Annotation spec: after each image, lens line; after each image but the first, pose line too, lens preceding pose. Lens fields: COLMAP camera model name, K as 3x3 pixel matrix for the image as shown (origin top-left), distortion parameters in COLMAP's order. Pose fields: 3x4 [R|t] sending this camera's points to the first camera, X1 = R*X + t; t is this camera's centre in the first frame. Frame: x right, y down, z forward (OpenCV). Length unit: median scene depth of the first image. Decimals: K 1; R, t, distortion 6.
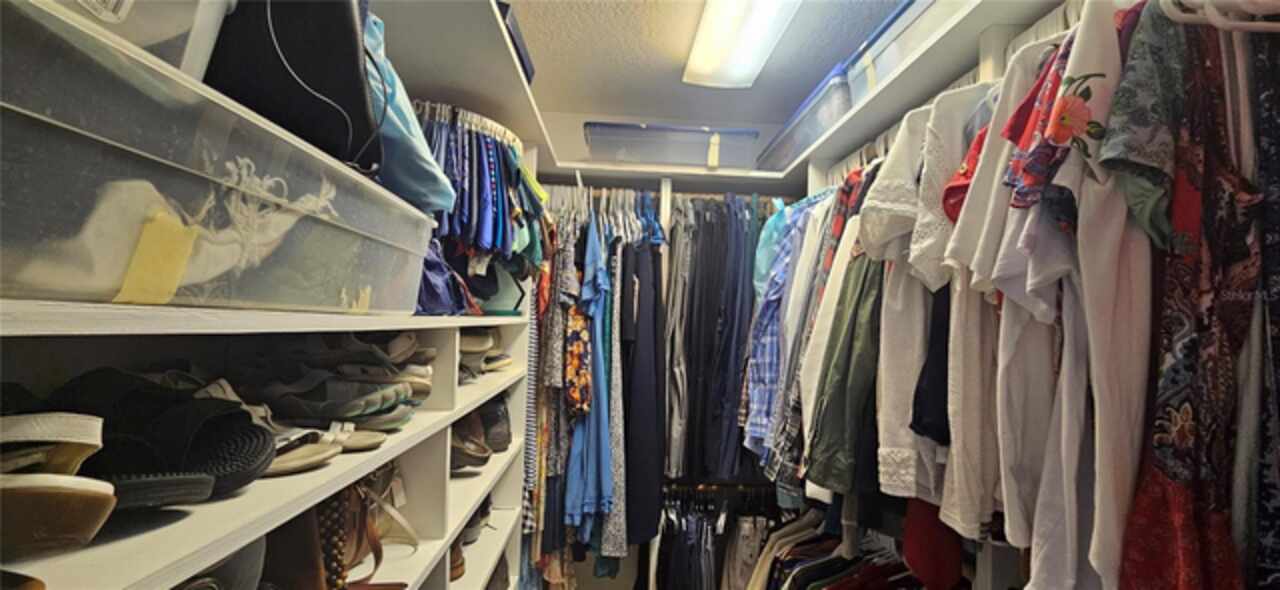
lens RADIAL K [[518.2, 0, 646.9], [0, 518.2, 295.9], [0, 0, 1]] dist [0.000589, 0.000012]
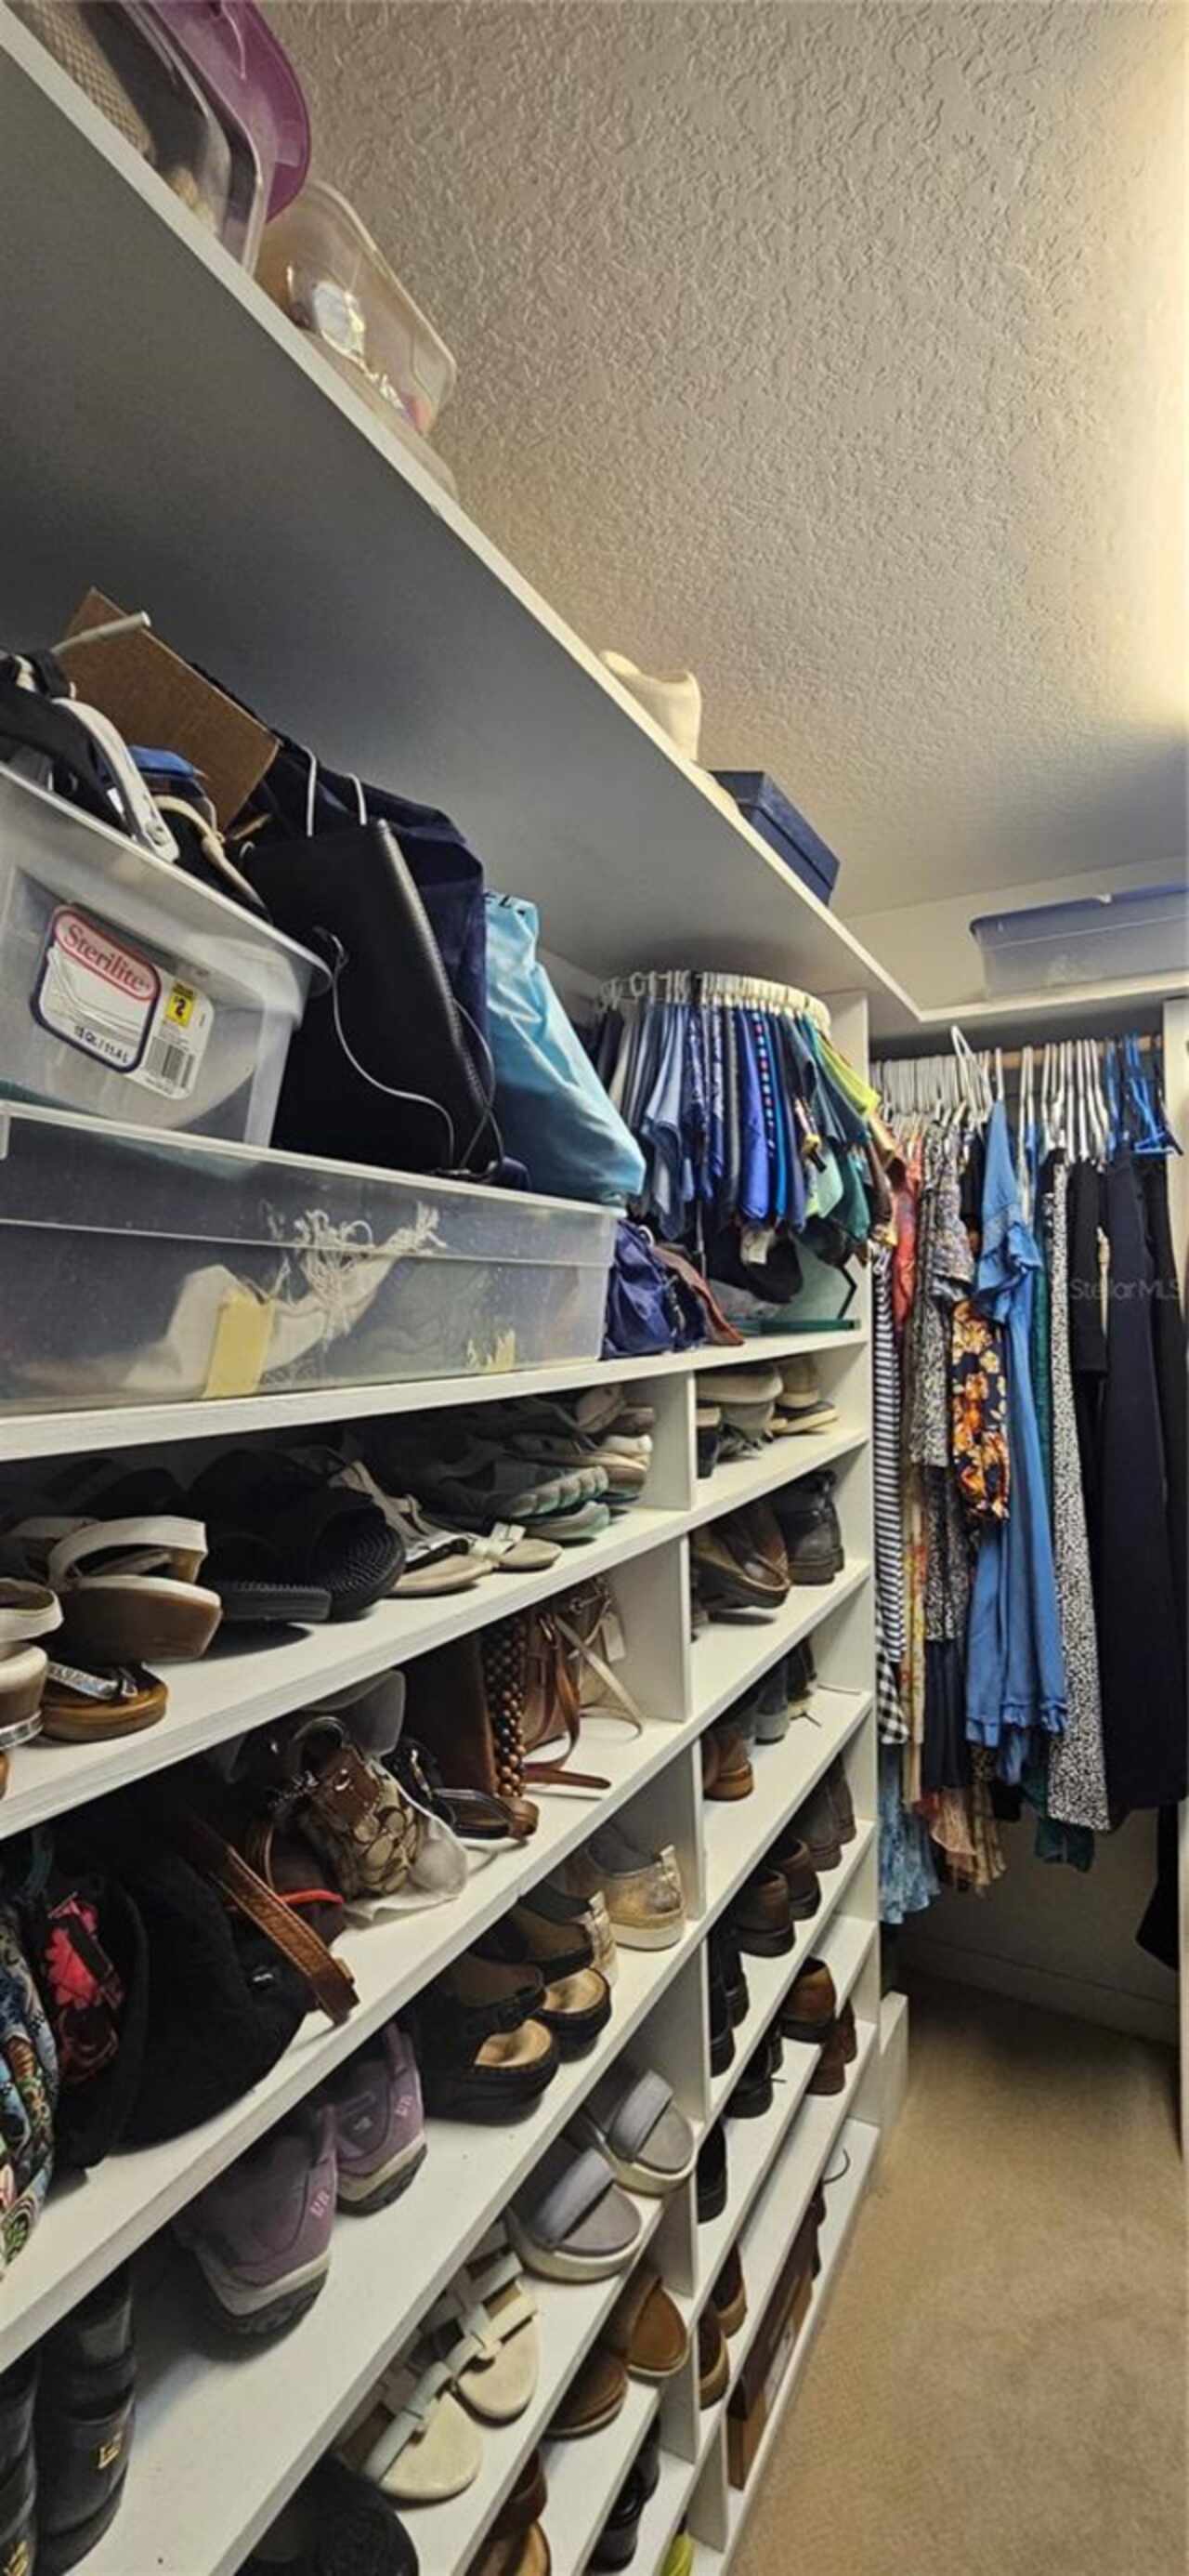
lens RADIAL K [[1042.7, 0, 594.5], [0, 1042.7, 1288.0], [0, 0, 1]] dist [0.000589, 0.000012]
pose [[0.852440, -0.051292, -0.520303, 0.112495], [0.062666, 0.998025, 0.004283, -0.030735], [0.519056, -0.036256, 0.853971, -0.045276]]
